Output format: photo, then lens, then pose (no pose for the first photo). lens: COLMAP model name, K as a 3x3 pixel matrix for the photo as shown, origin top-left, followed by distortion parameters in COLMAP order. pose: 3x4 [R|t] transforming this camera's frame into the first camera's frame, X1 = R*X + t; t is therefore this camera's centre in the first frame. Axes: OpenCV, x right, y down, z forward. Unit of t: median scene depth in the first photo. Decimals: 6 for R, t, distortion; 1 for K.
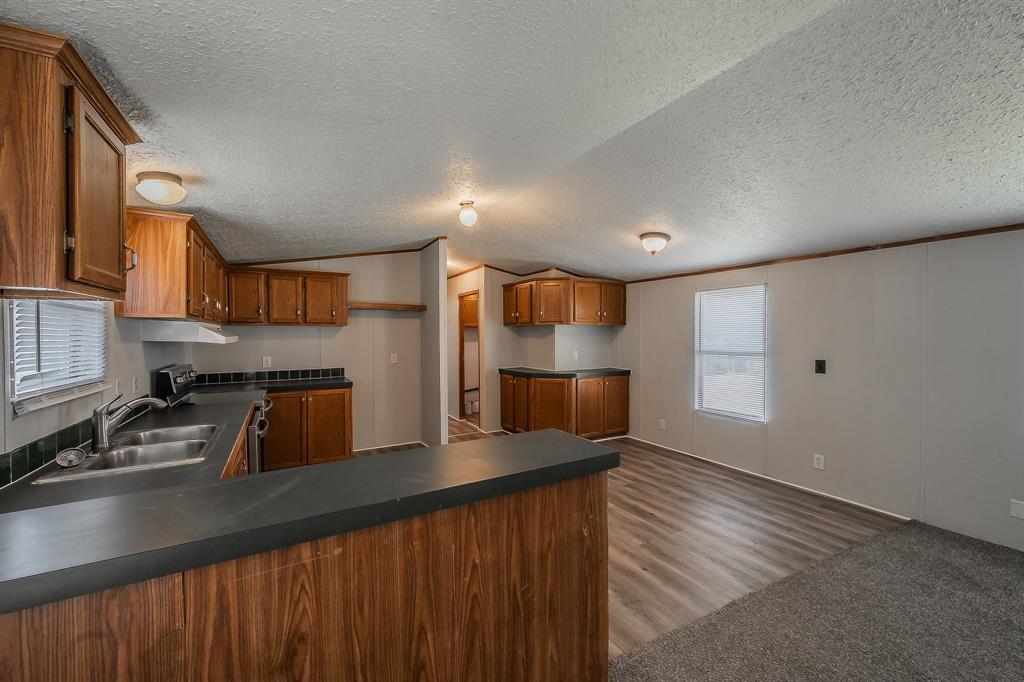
lens RADIAL K [[403.0, 0, 503.9], [0, 403.0, 338.3], [0, 0, 1]] dist [0.000998, 0.000469]
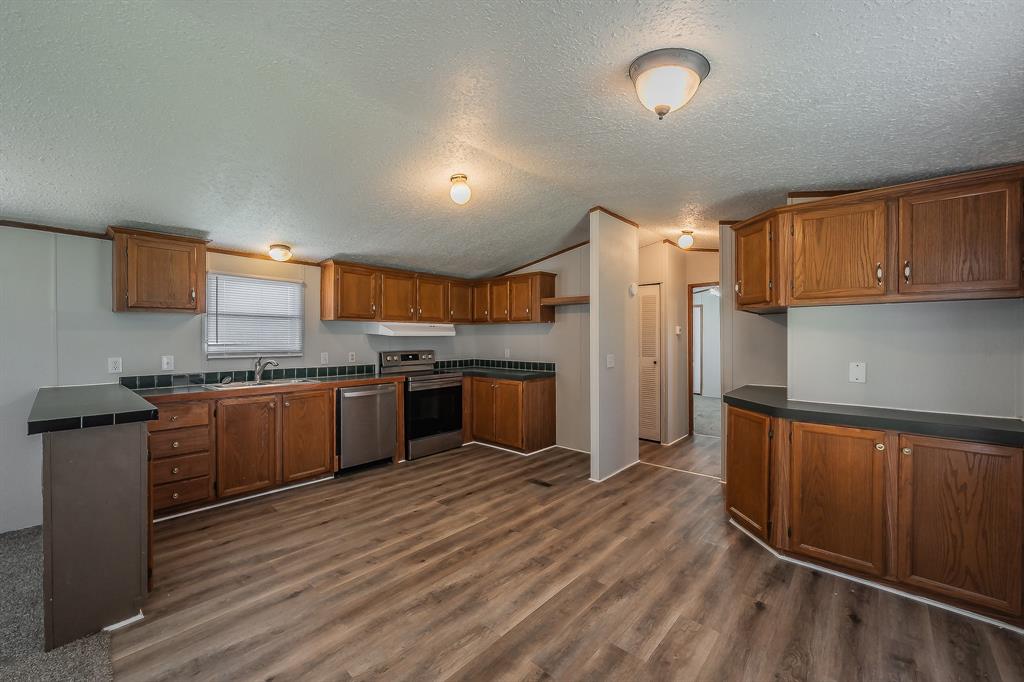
lens RADIAL K [[403.0, 0, 516.7], [0, 403.0, 337.5], [0, 0, 1]] dist [0.000998, 0.000469]
pose [[0.333799, 0.005904, -0.942626, 0.653567], [-0.010673, 0.999940, 0.002484, 0.008154], [0.942584, 0.009232, 0.333842, 0.689293]]
